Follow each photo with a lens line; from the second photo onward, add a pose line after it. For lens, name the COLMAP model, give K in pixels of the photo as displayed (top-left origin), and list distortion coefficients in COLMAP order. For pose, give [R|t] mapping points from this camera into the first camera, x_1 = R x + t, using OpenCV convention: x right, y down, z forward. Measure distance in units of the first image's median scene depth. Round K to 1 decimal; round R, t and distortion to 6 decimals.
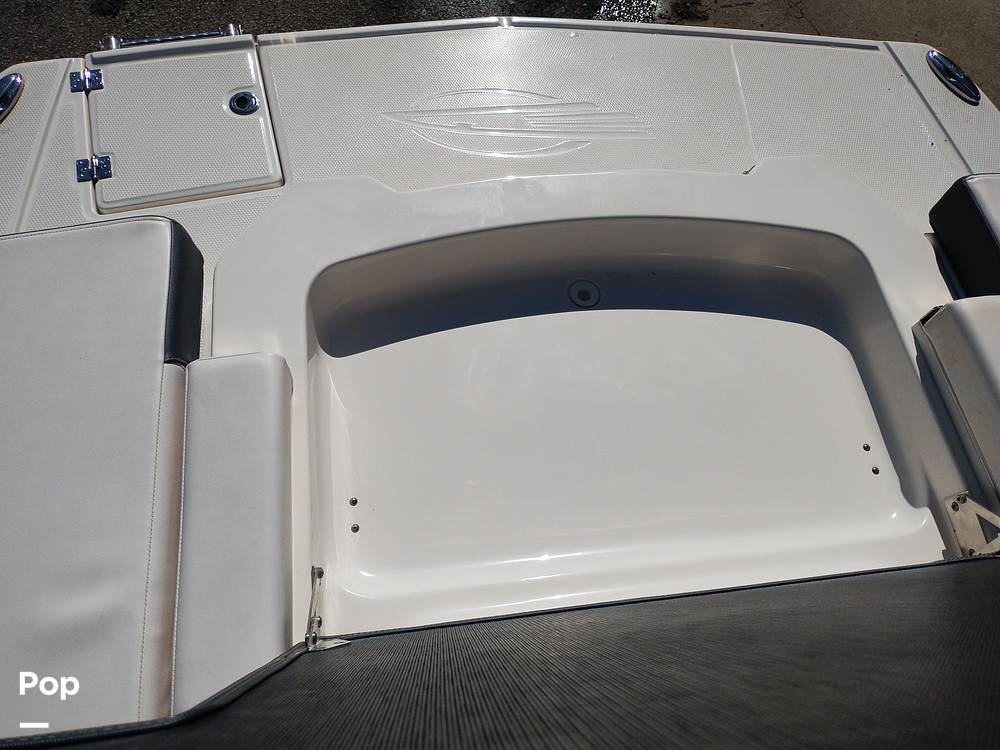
lens RADIAL K [[741.4, 0, 500.0], [0, 741.4, 375.0], [0, 0, 1]] dist [0.005590, -0.009310]
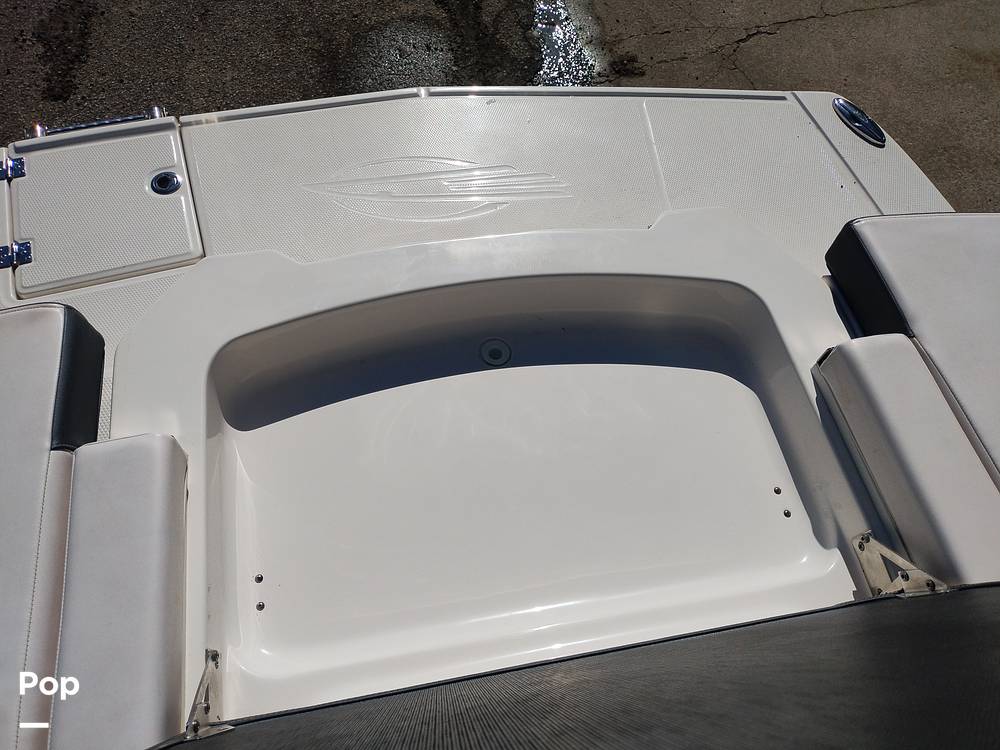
lens RADIAL K [[739.3, 0, 499.8], [0, 739.3, 376.2], [0, 0, 1]] dist [0.004055, -0.005558]
pose [[0.998294, -0.055734, 0.017429, 0.086830], [0.056753, 0.996282, -0.064810, -0.010290], [-0.013753, 0.065689, 0.997745, -0.004110]]
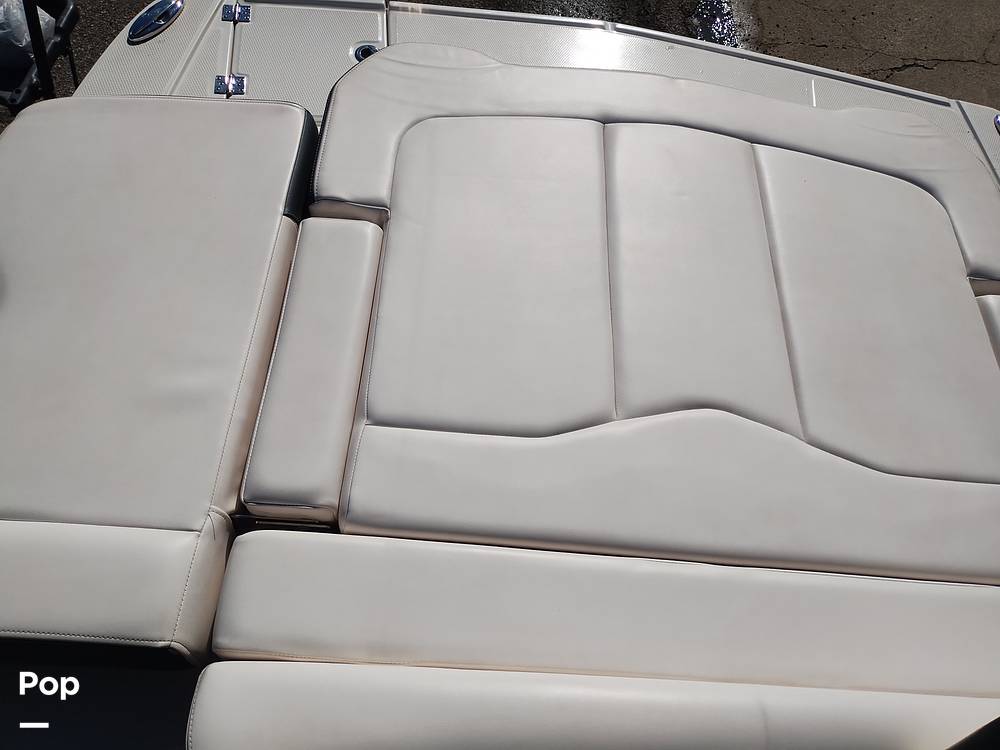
lens RADIAL K [[741.4, 0, 500.0], [0, 741.4, 375.0], [0, 0, 1]] dist [0.005590, -0.009310]
pose [[0.983789, 0.172622, -0.048580, -0.011988], [-0.175412, 0.982626, -0.060637, 0.151714], [0.037269, 0.068176, 0.996977, -0.080561]]
